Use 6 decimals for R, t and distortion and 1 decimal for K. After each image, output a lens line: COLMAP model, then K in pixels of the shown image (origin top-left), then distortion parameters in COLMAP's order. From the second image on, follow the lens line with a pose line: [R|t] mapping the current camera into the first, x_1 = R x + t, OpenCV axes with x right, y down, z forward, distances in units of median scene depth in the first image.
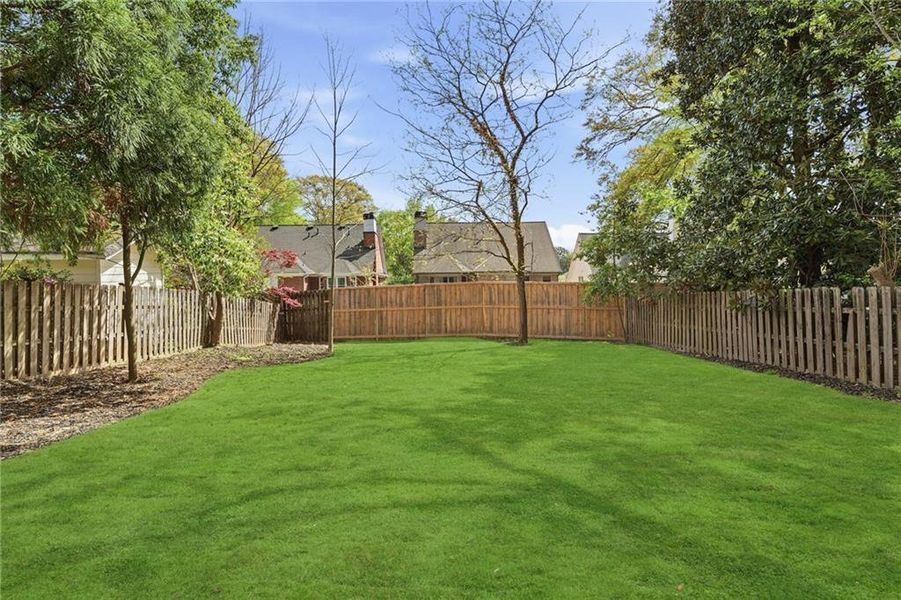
lens RADIAL K [[453.9, 0, 450.5], [0, 453.9, 300.0], [0, 0, 1]] dist [-0.013777, -0.000195]
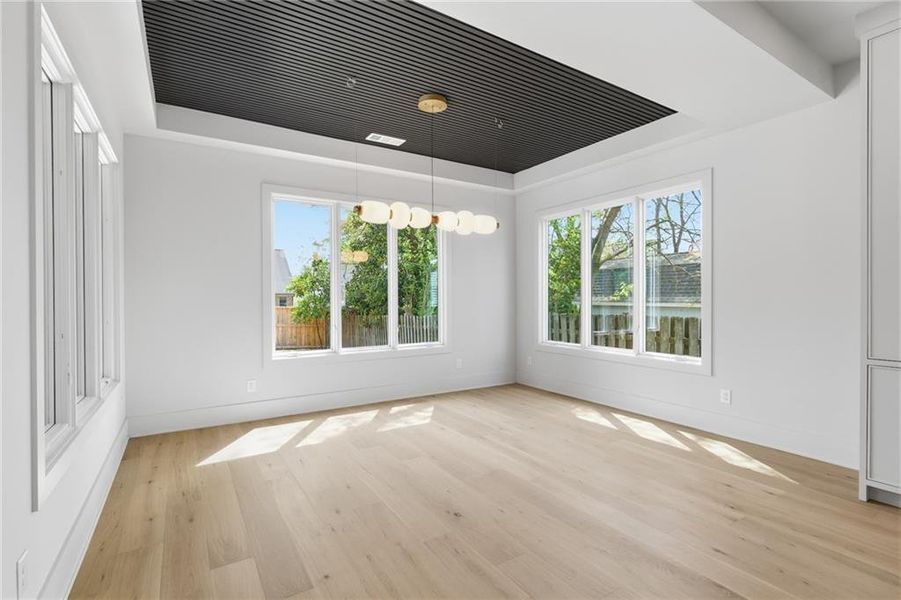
lens RADIAL K [[411.7, 0, 434.9], [0, 411.7, 299.6], [0, 0, 1]] dist [0.003246, 0.000160]
pose [[0.861118, 0.006564, 0.508363, 0.017684], [0.010624, 0.999466, -0.030901, -0.016591], [-0.508294, 0.032010, 0.860588, -0.291016]]
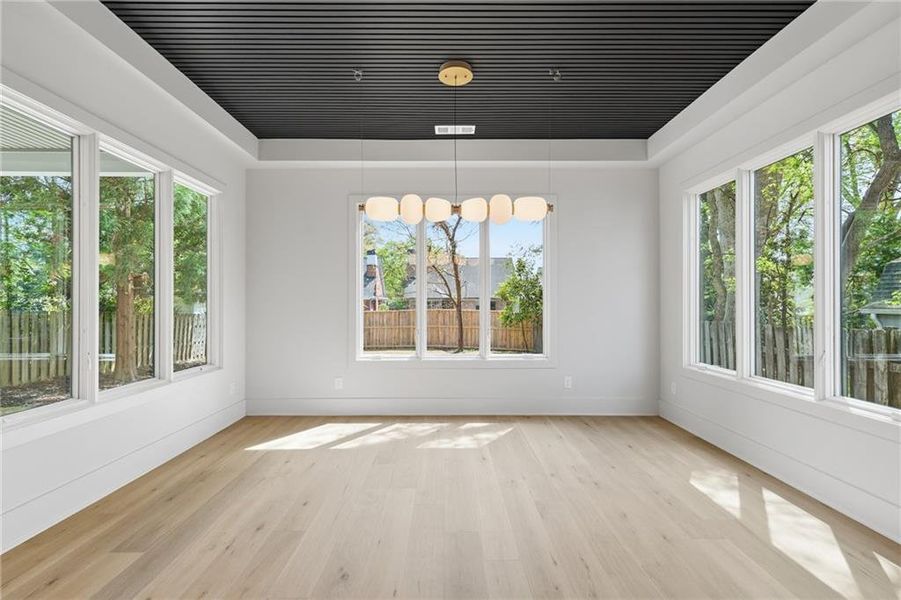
lens RADIAL K [[402.0, 0, 450.5], [0, 402.0, 300.0], [0, 0, 1]] dist [0.017008, -0.000108]
pose [[0.999933, 0.010836, -0.004130, 0.113473], [-0.010997, 0.999090, -0.041220, -0.017536], [0.003680, 0.041263, 0.999142, -0.284785]]
